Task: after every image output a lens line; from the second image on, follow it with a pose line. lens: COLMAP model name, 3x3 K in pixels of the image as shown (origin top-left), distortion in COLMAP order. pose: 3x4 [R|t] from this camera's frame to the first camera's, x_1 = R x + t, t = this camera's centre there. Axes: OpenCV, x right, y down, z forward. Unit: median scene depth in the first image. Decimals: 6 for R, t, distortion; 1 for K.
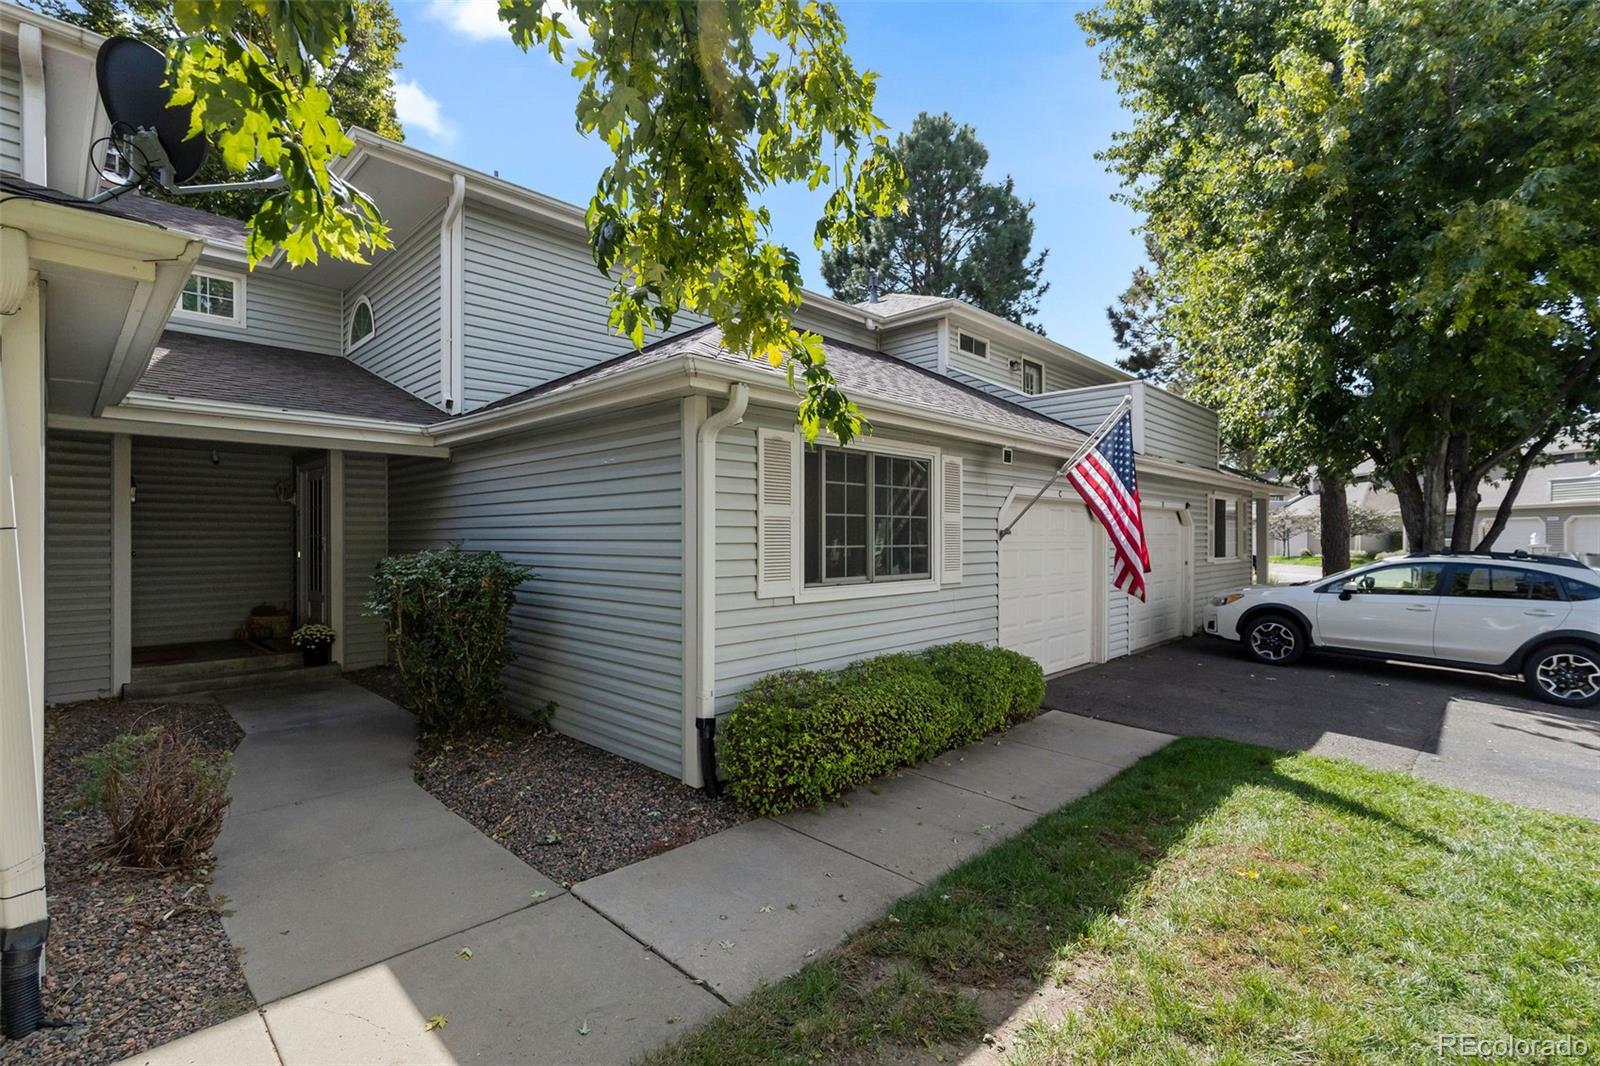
lens RADIAL K [[719.0, 0, 800.5], [0, 719.0, 538.7], [0, 0, 1]] dist [0.005046, -0.000862]
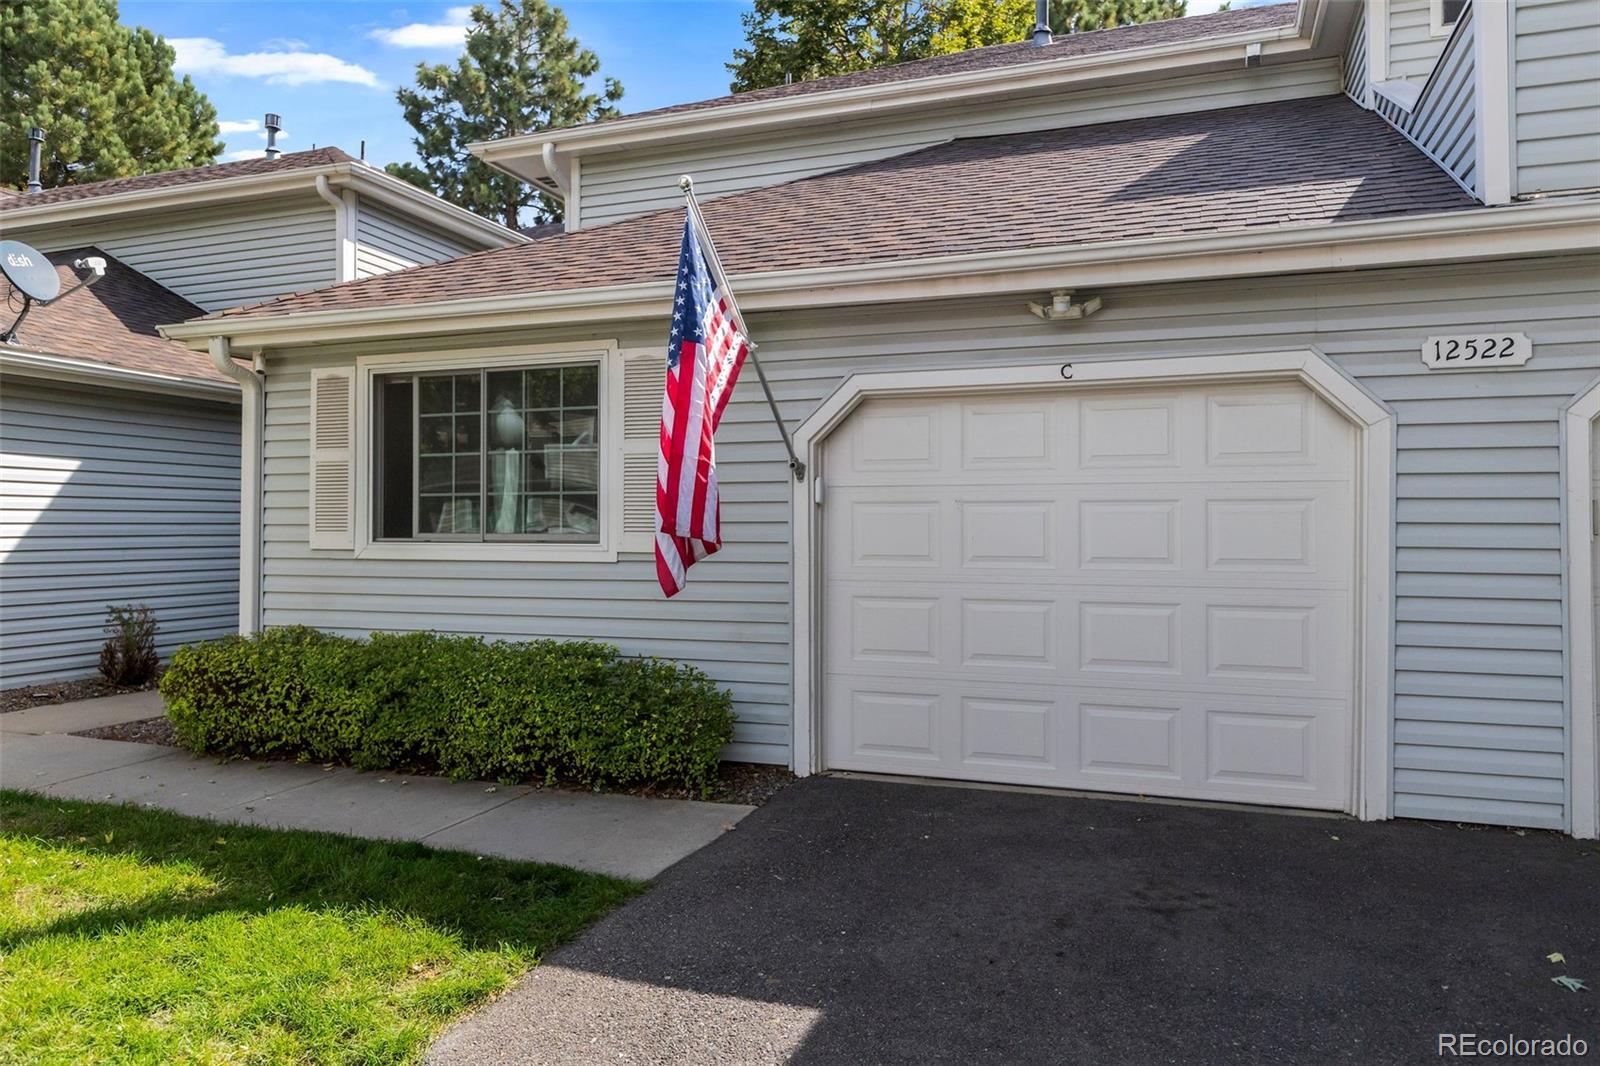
lens RADIAL K [[1082.4, 0, 800.0], [0, 1082.4, 527.6], [0, 0, 1]] dist [0.001470, 0.000298]
pose [[0.407989, -0.000261, -0.912987, 1.337766], [-0.002303, 0.999996, -0.001315, 0.049193], [0.912984, 0.002639, 0.407987, 0.890646]]
